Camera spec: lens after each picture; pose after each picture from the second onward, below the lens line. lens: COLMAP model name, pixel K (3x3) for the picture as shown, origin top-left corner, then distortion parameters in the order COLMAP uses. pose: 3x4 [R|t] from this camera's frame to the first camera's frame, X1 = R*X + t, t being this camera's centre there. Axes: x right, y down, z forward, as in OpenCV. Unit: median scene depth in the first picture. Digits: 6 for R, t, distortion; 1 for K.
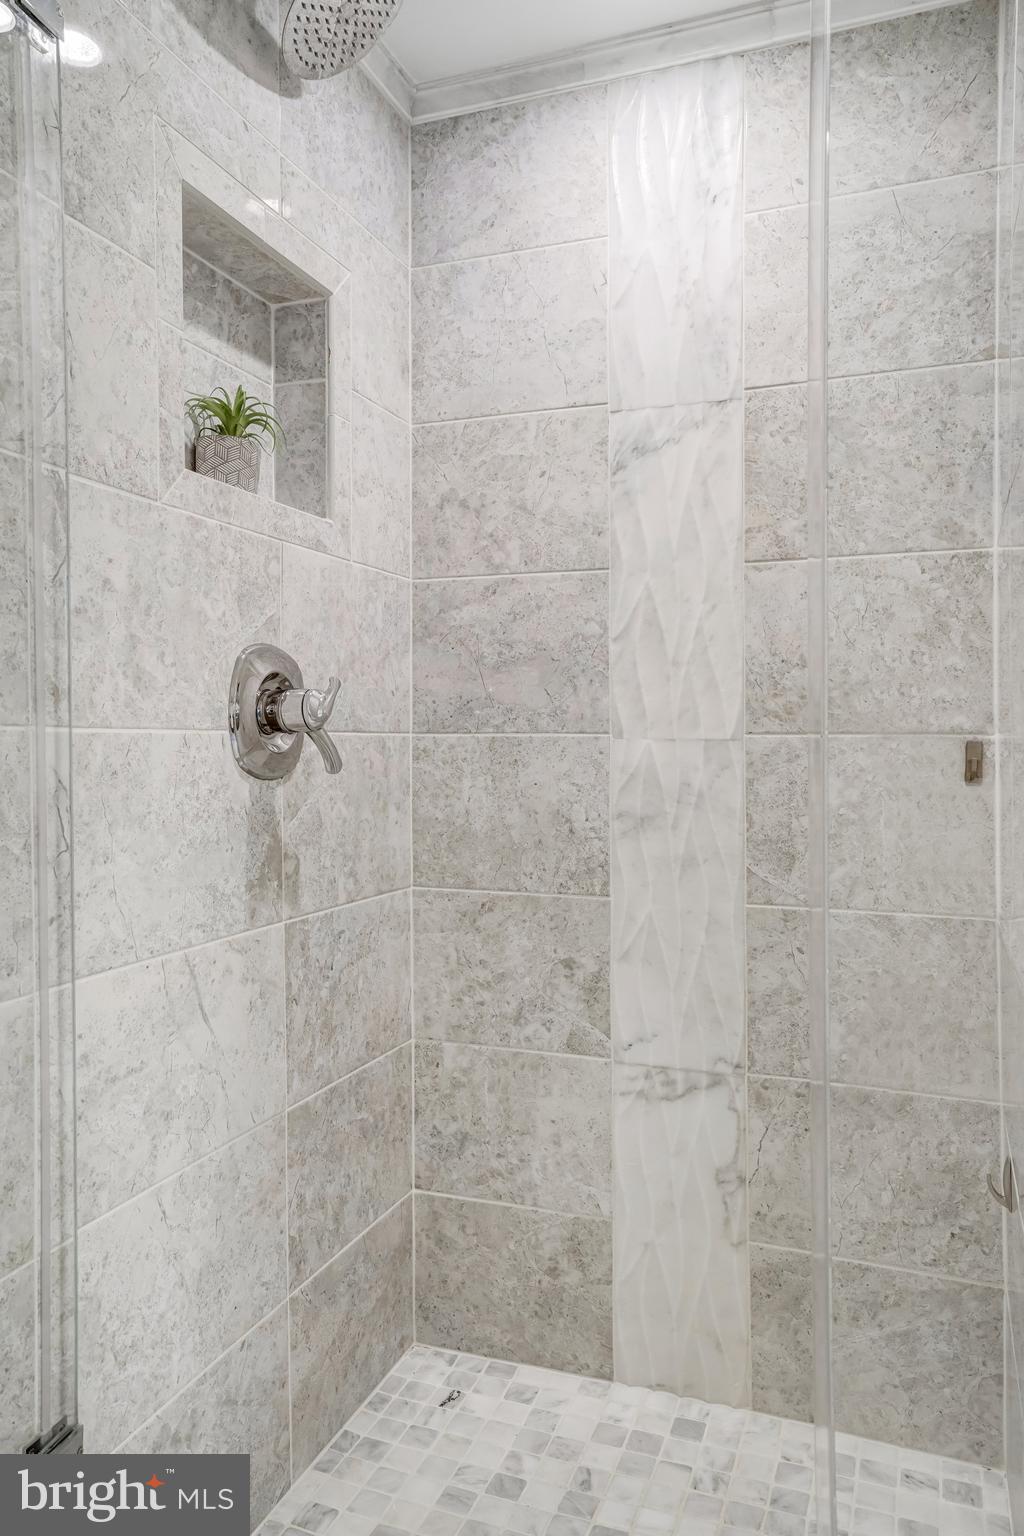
lens RADIAL K [[1044.9, 0, 518.8], [0, 1044.9, 782.3], [0, 0, 1]] dist [0.026540, 0.009464]
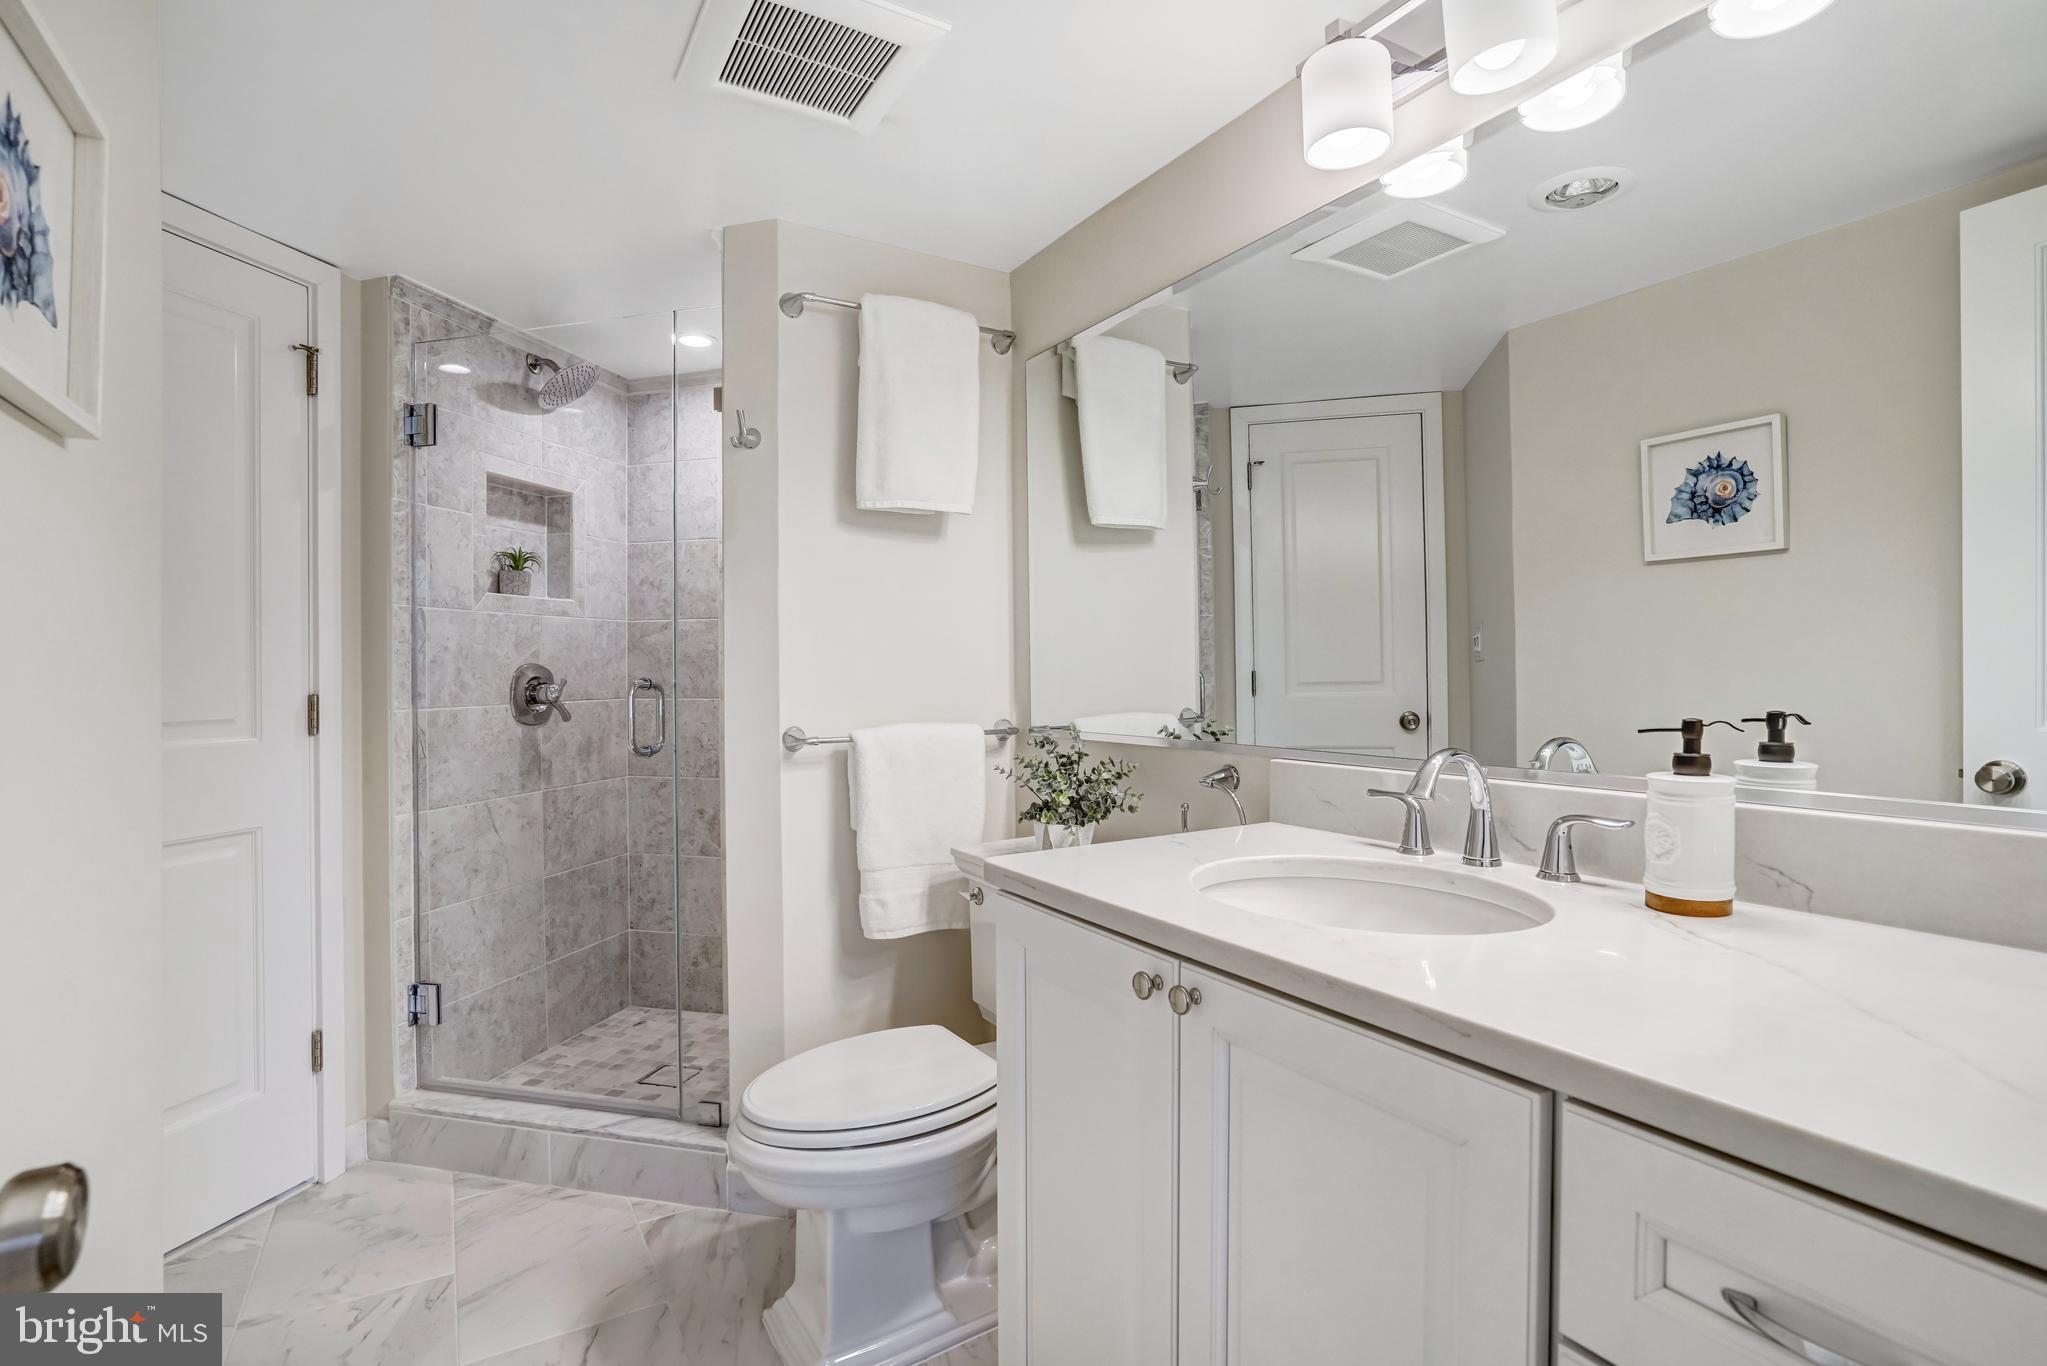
lens RADIAL K [[945.1, 0, 1022.7], [0, 945.1, 674.1], [0, 0, 1]] dist [-0.005828, 0.002286]
pose [[0.996642, -0.012513, 0.080926, 0.558451], [0.014769, 0.999517, -0.027341, -0.036162], [-0.080545, 0.028445, 0.996345, -0.942475]]
